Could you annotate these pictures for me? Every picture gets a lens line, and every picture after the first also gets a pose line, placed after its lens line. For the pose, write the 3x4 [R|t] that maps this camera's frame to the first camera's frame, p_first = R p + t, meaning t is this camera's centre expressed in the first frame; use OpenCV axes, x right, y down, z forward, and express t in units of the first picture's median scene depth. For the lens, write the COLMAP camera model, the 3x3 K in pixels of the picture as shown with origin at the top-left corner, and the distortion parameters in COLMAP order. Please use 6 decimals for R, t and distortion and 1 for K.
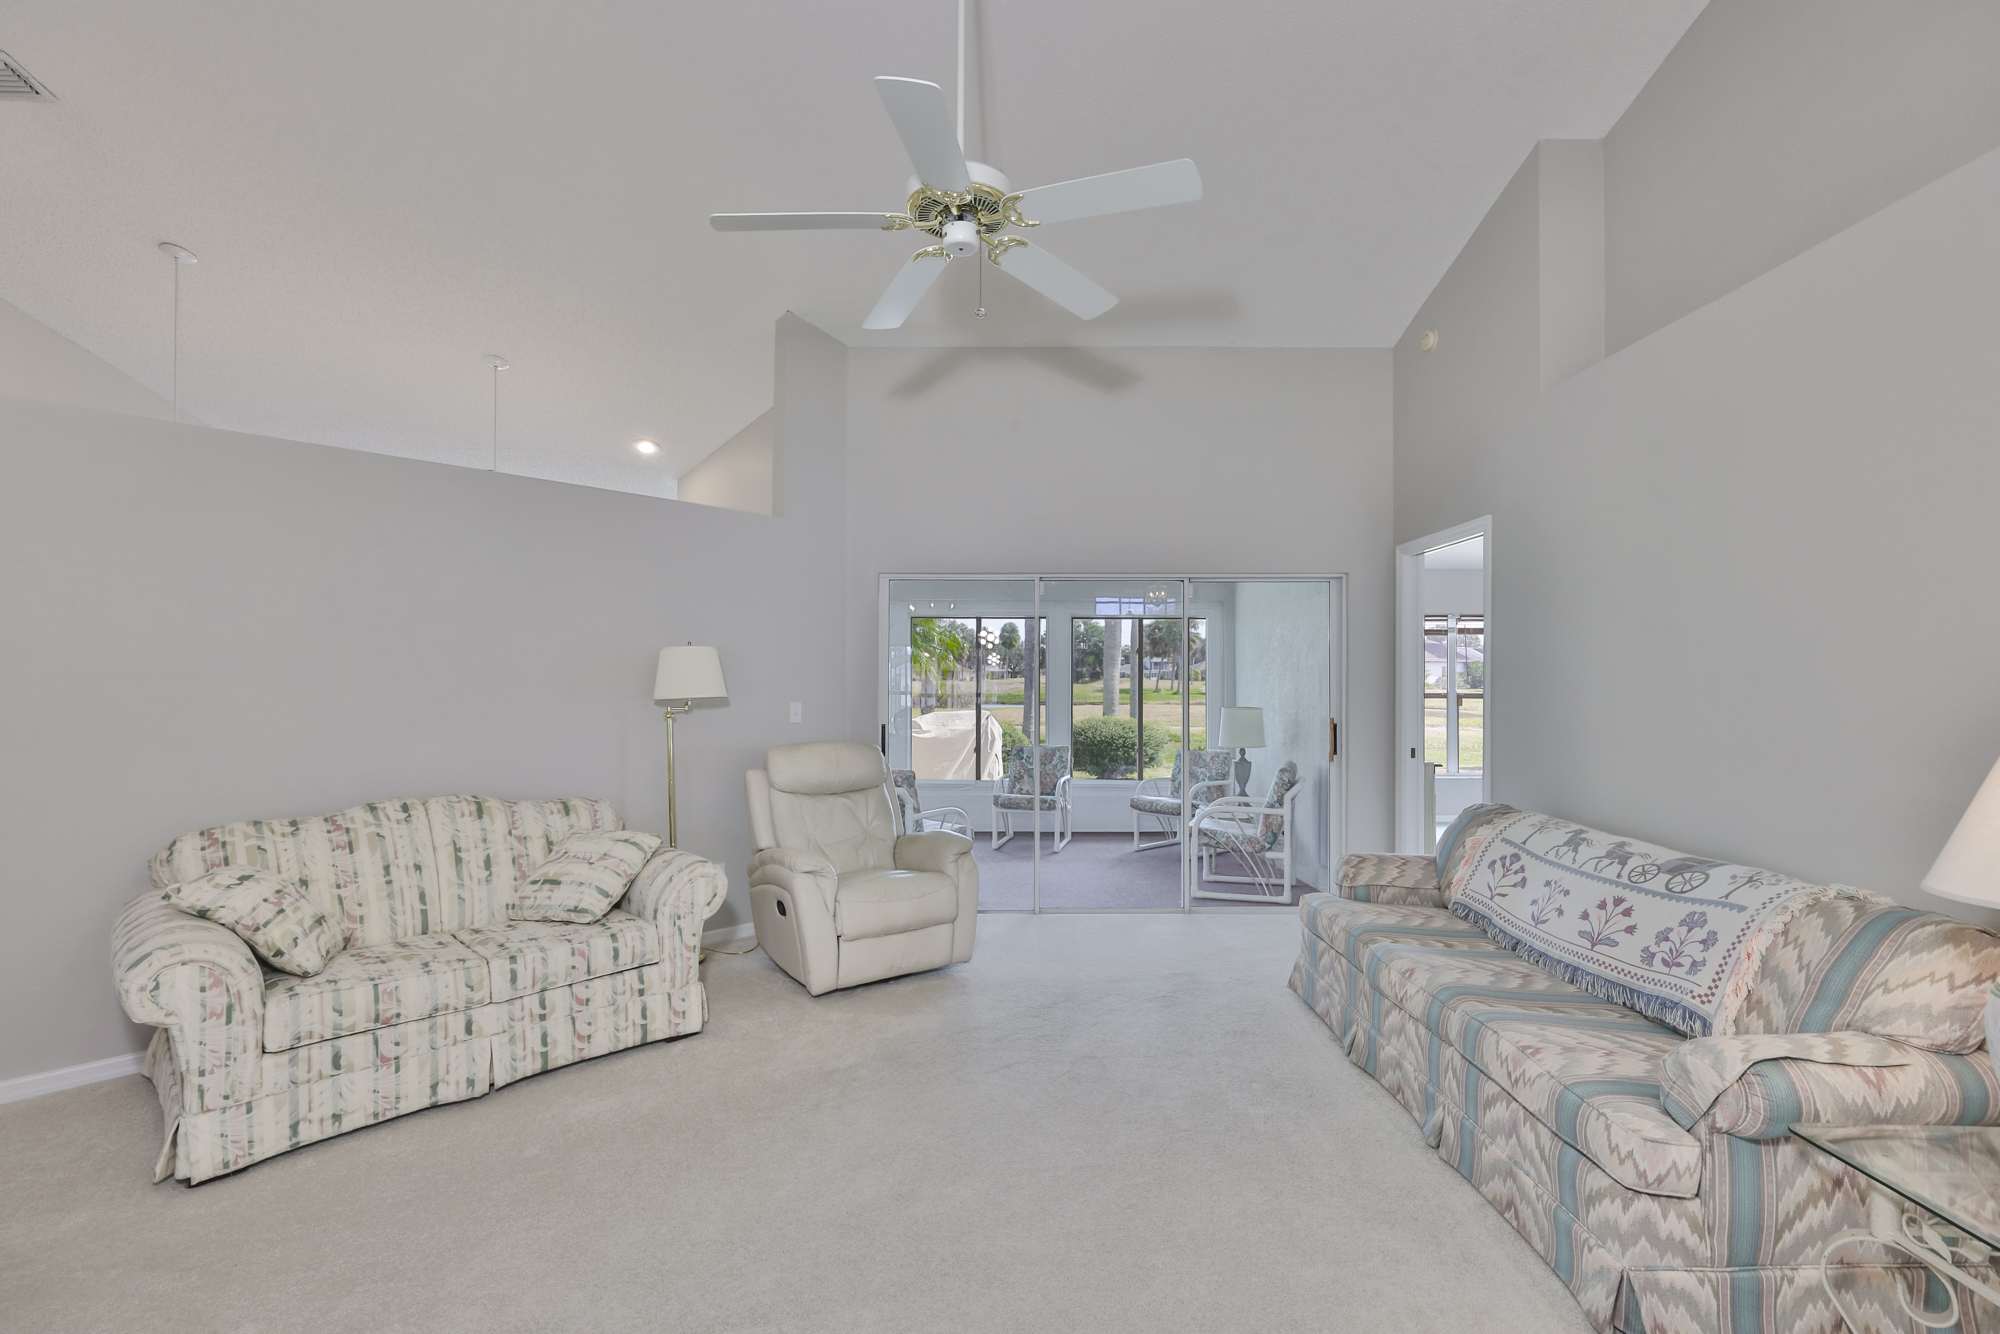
lens RADIAL K [[854.6, 0, 999.6], [0, 854.6, 679.1], [0, 0, 1]] dist [-0.003433, 0.000260]
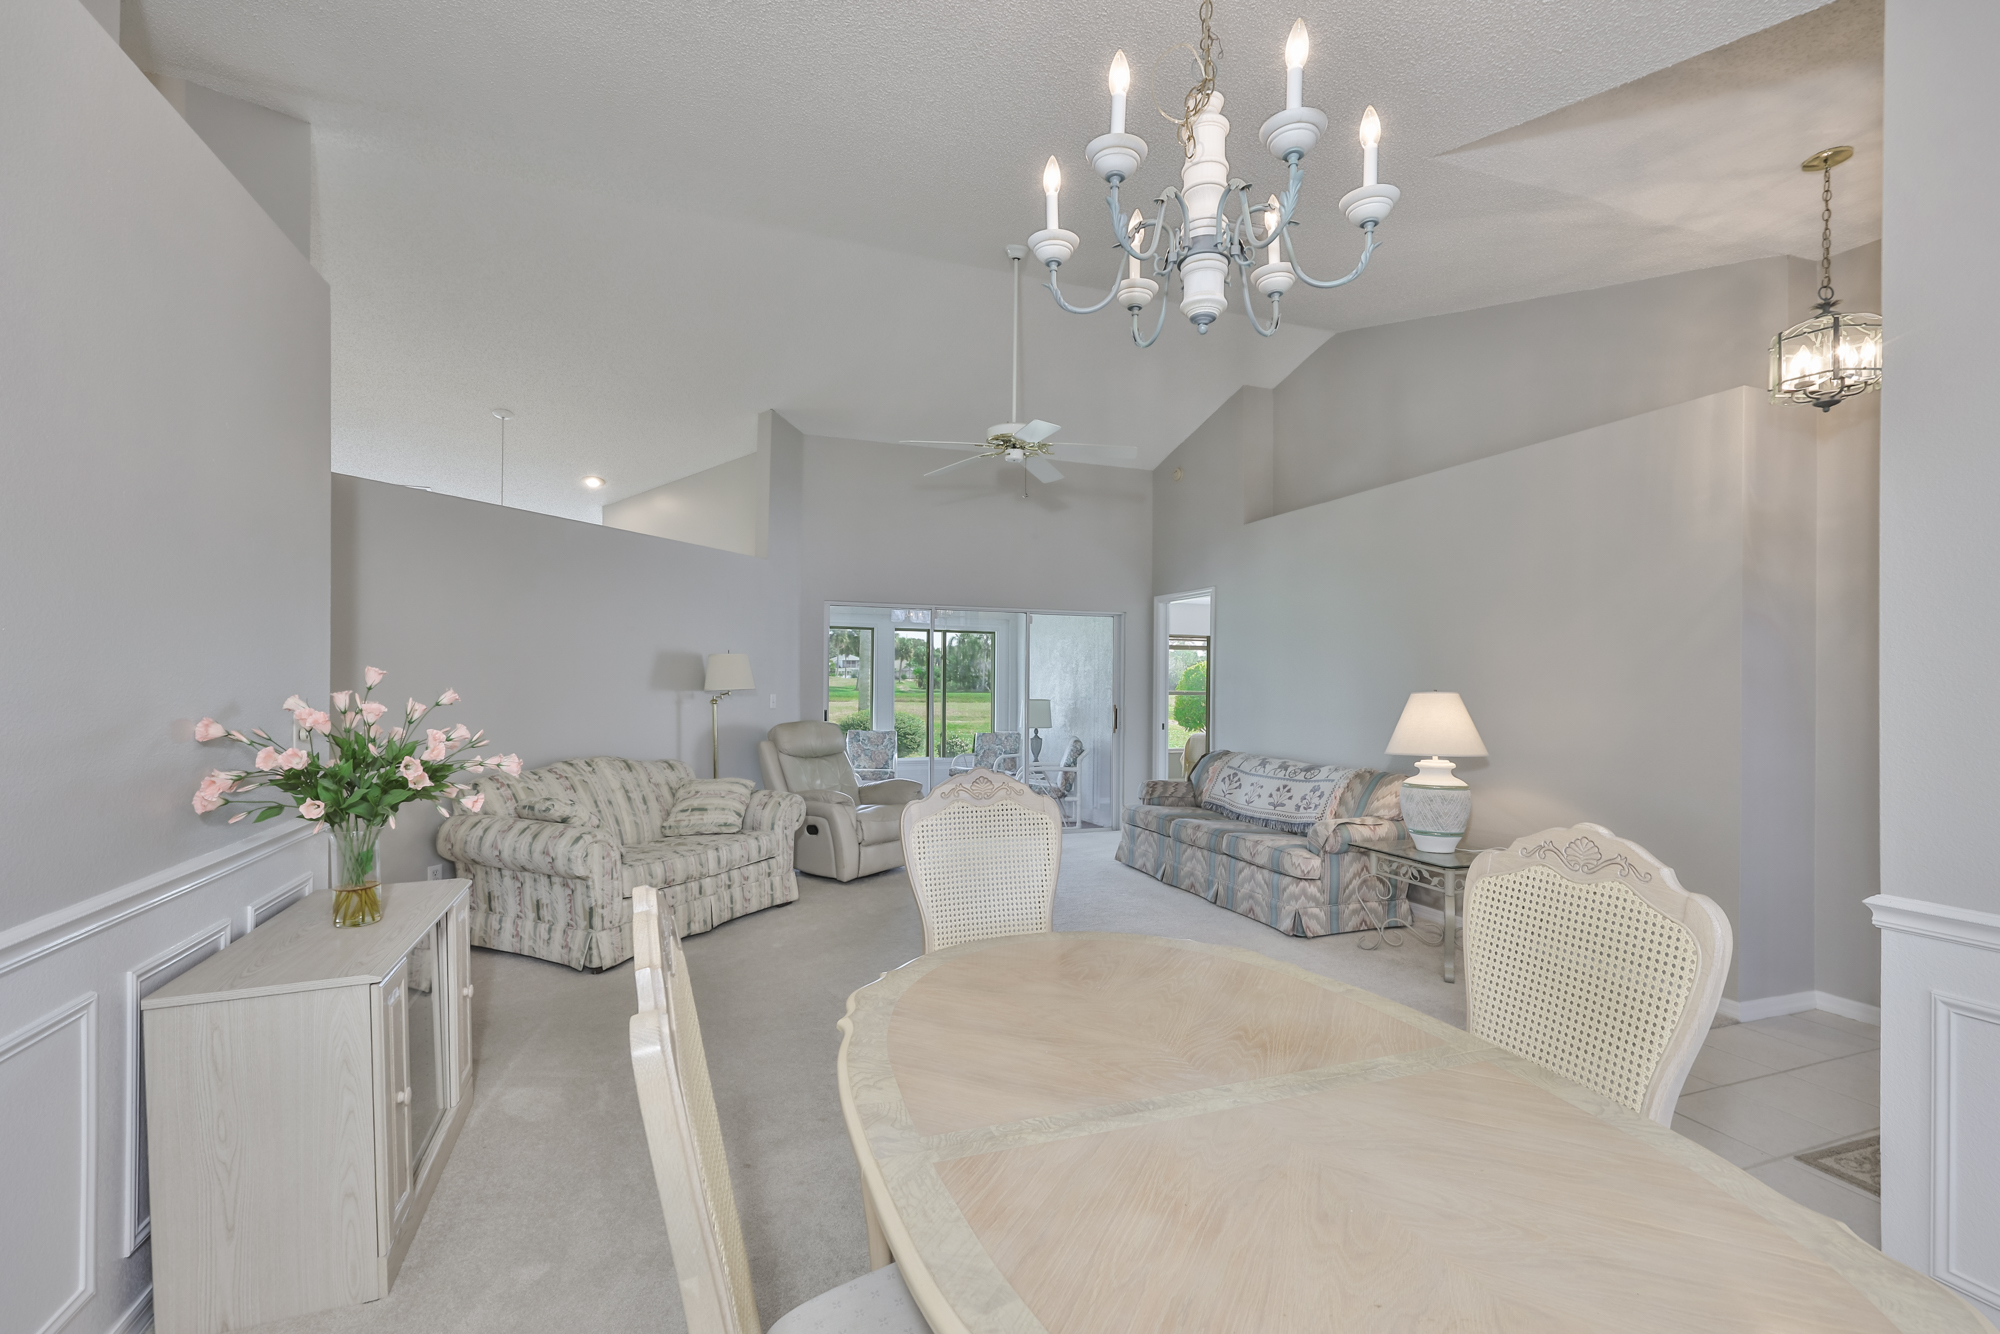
lens RADIAL K [[847.6, 0, 988.5], [0, 847.6, 676.7], [0, 0, 1]] dist [-0.001125, 0.000045]
pose [[0.942607, 0.010136, 0.333750, -0.622235], [-0.010211, 0.999947, -0.001531, -0.002946], [-0.333748, -0.001965, 0.942660, -0.682506]]
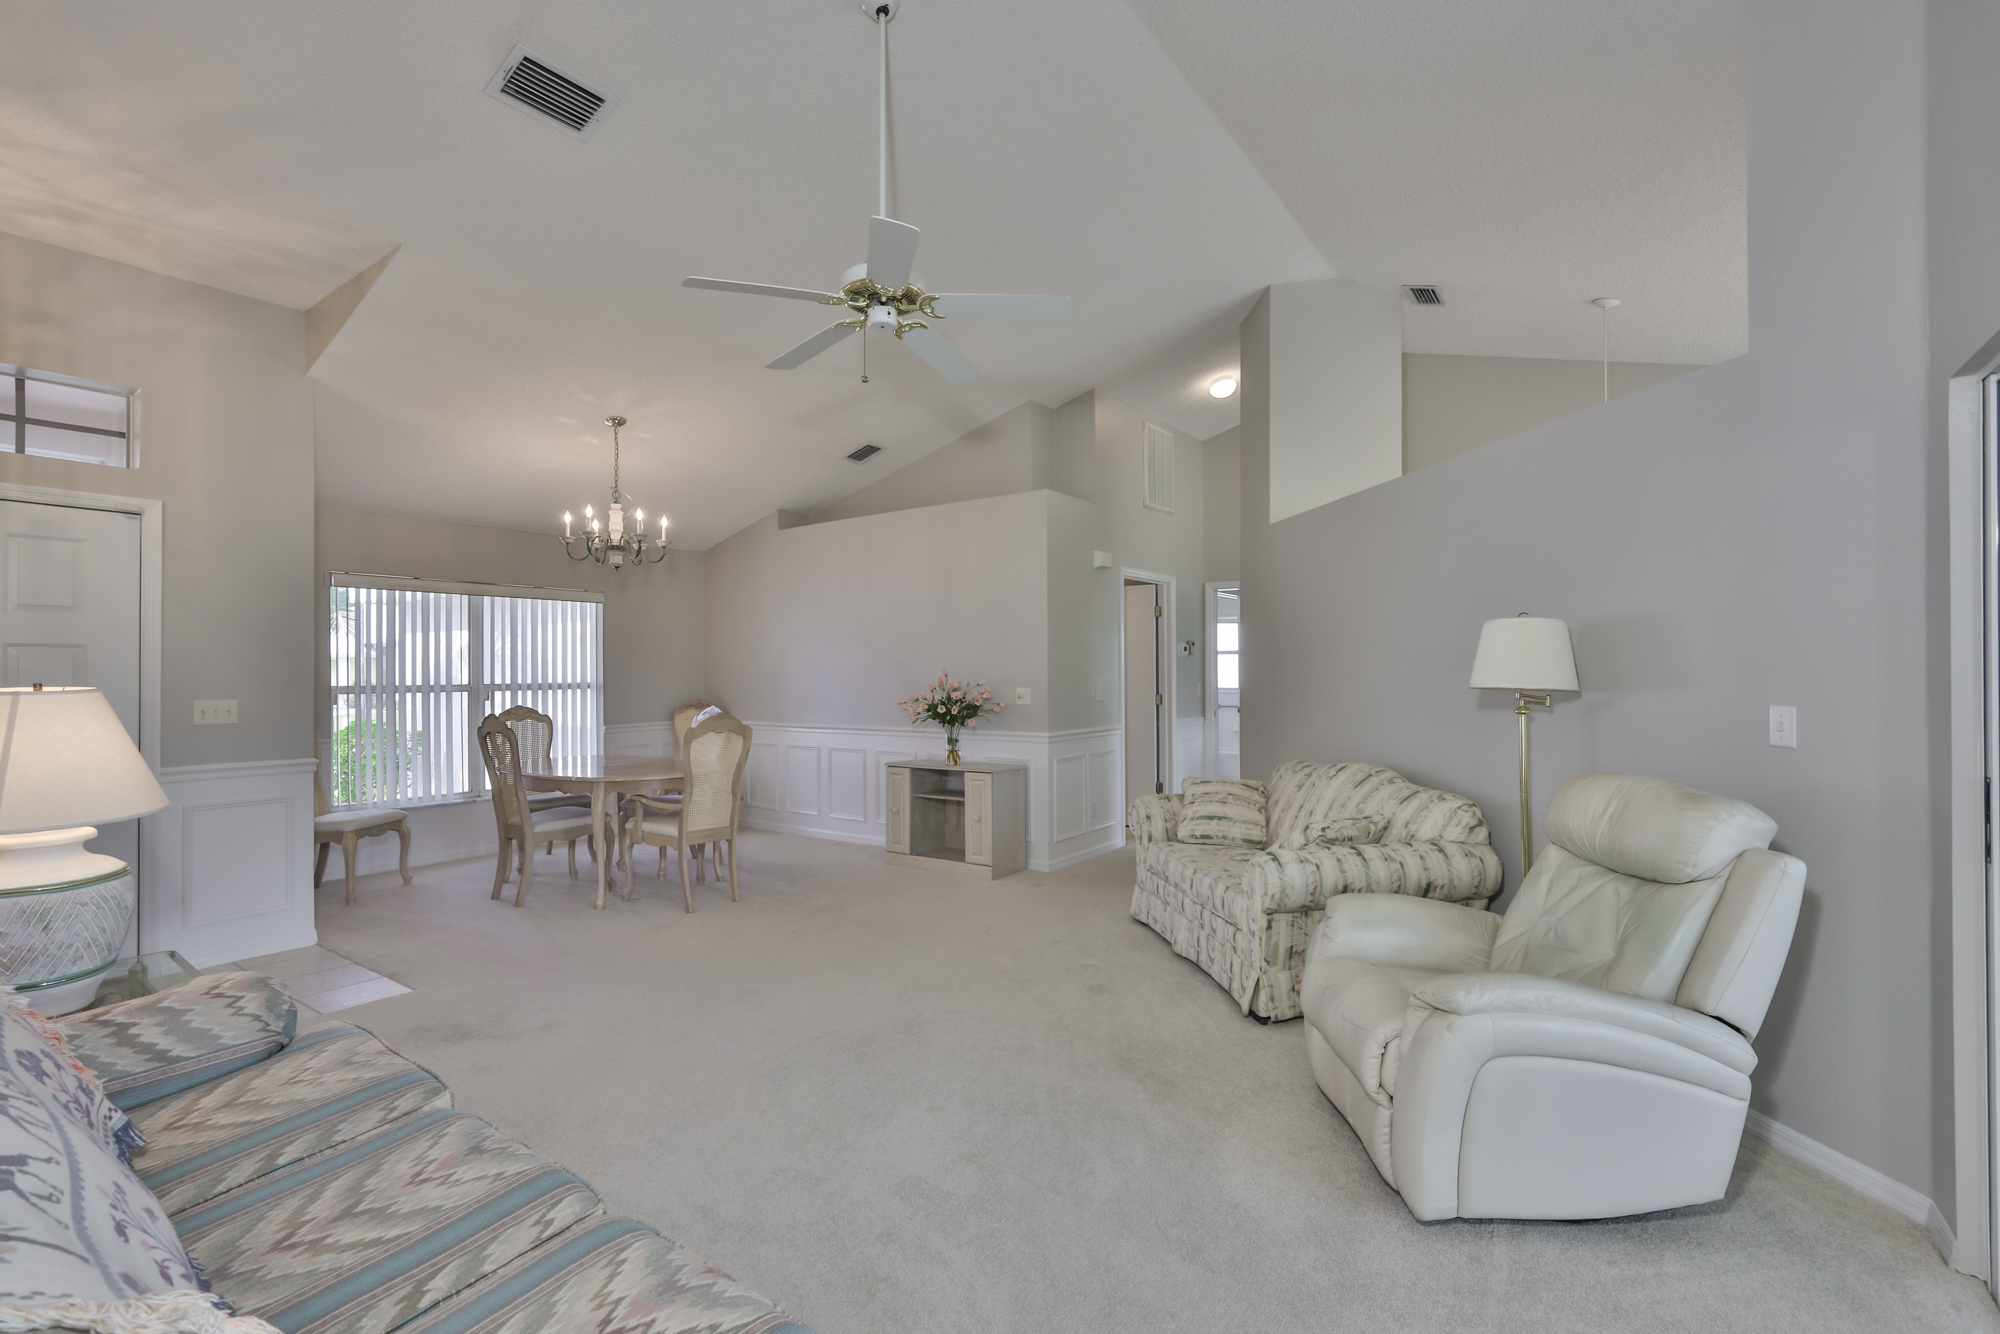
lens RADIAL K [[857.2, 0, 993.0], [0, 857.2, 668.5], [0, 0, 1]] dist [-0.001617, 0.000002]
pose [[-0.562524, 0.005147, -0.826765, 0.743716], [0.012772, 0.999915, -0.002466, -0.001091], [0.826682, -0.011947, -0.562542, 1.499712]]
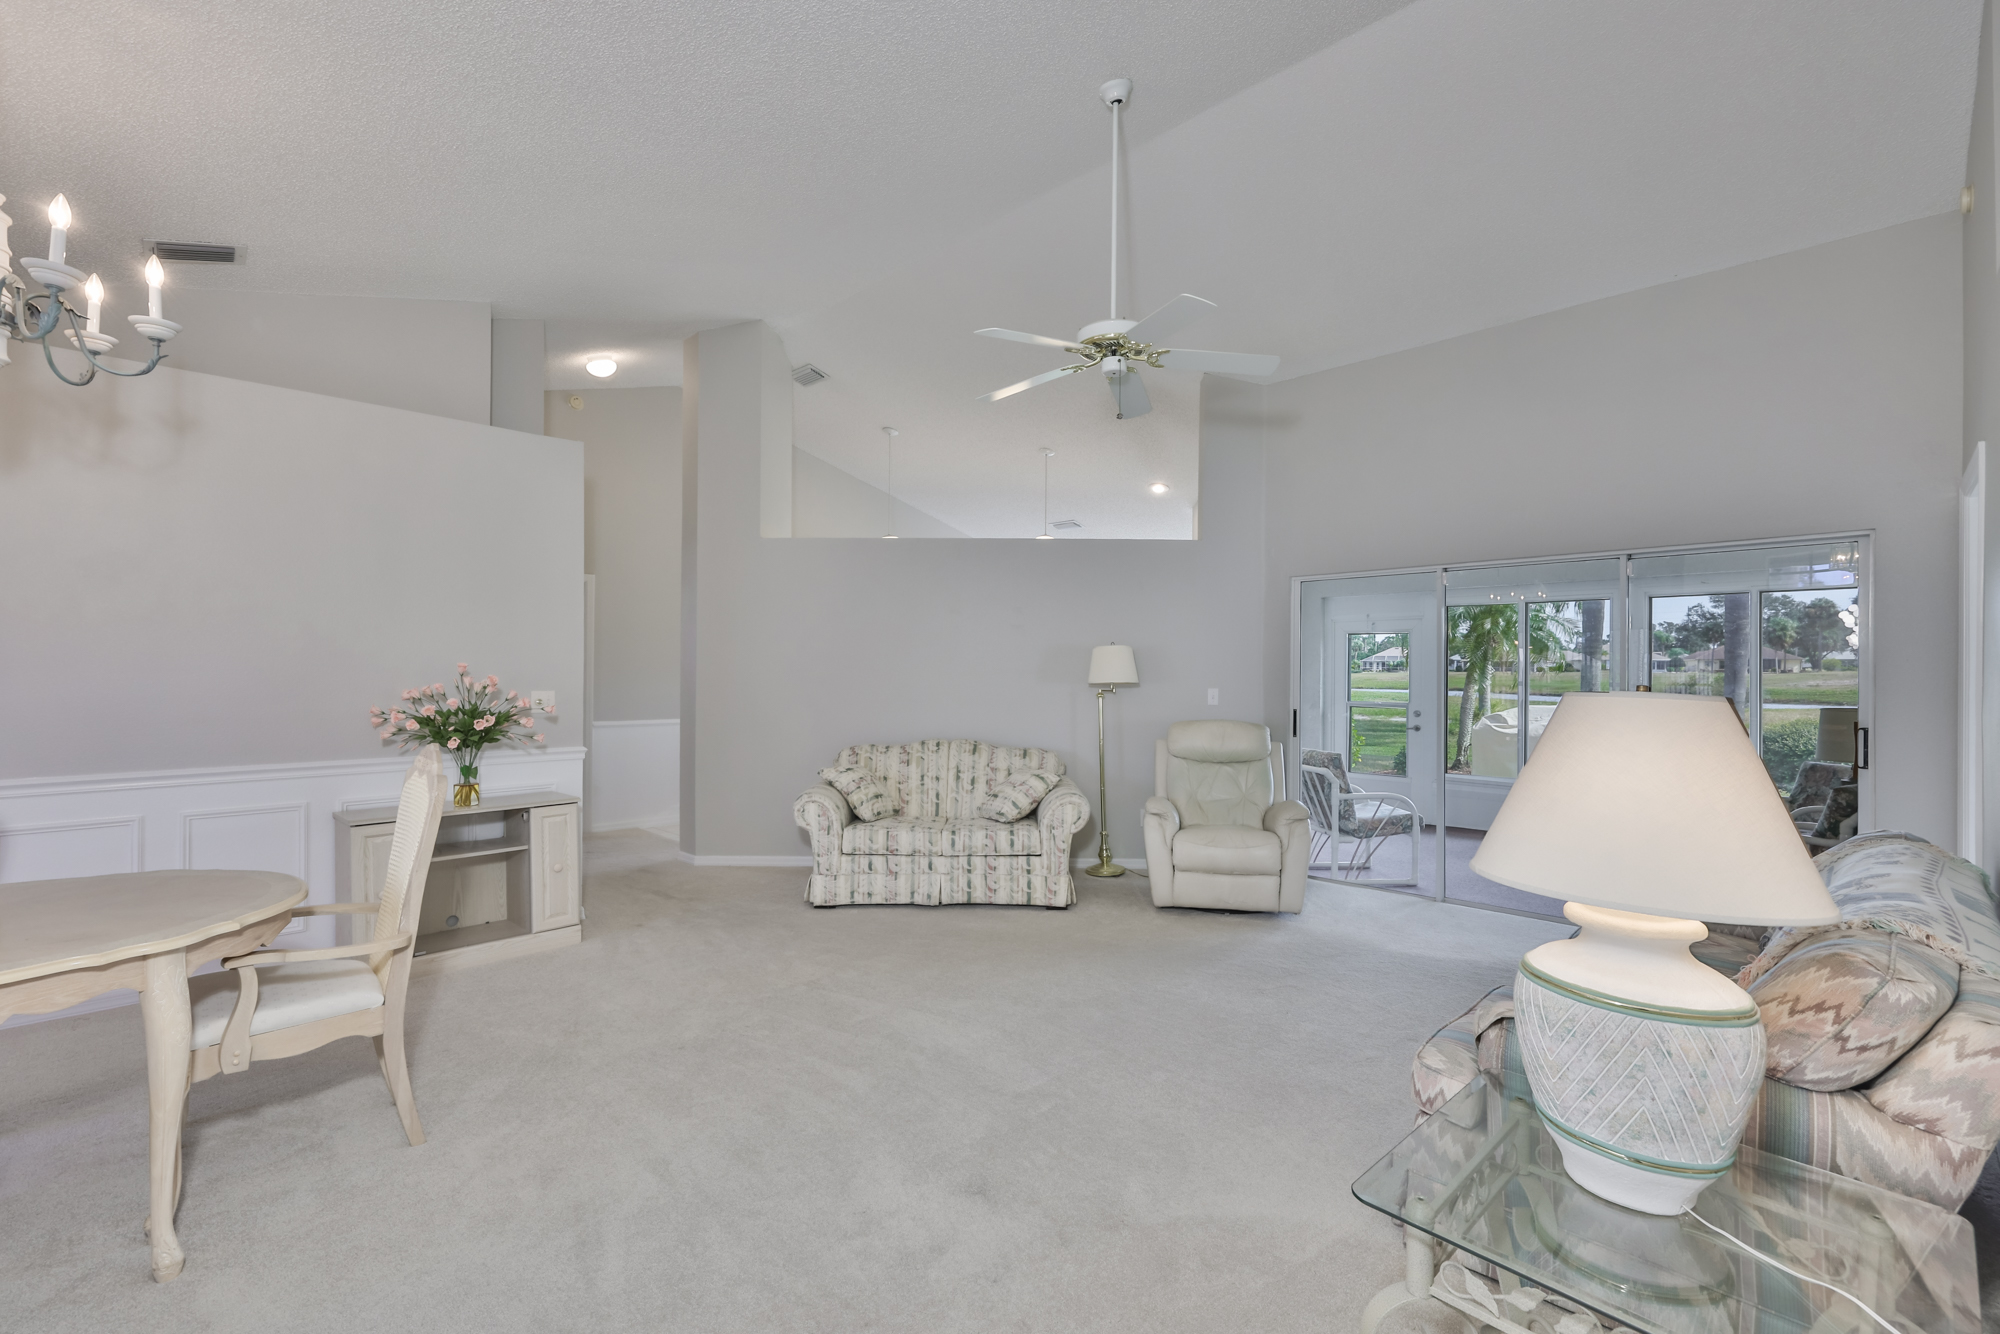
lens RADIAL K [[844.9, 0, 1006.0], [0, 844.9, 668.5], [0, 0, 1]] dist [-0.000912, 0.000090]
pose [[0.707176, -0.000240, -0.707037, 0.698876], [-0.000858, 0.999999, -0.001197, 0.000122], [0.707037, 0.001453, 0.707175, -0.123975]]
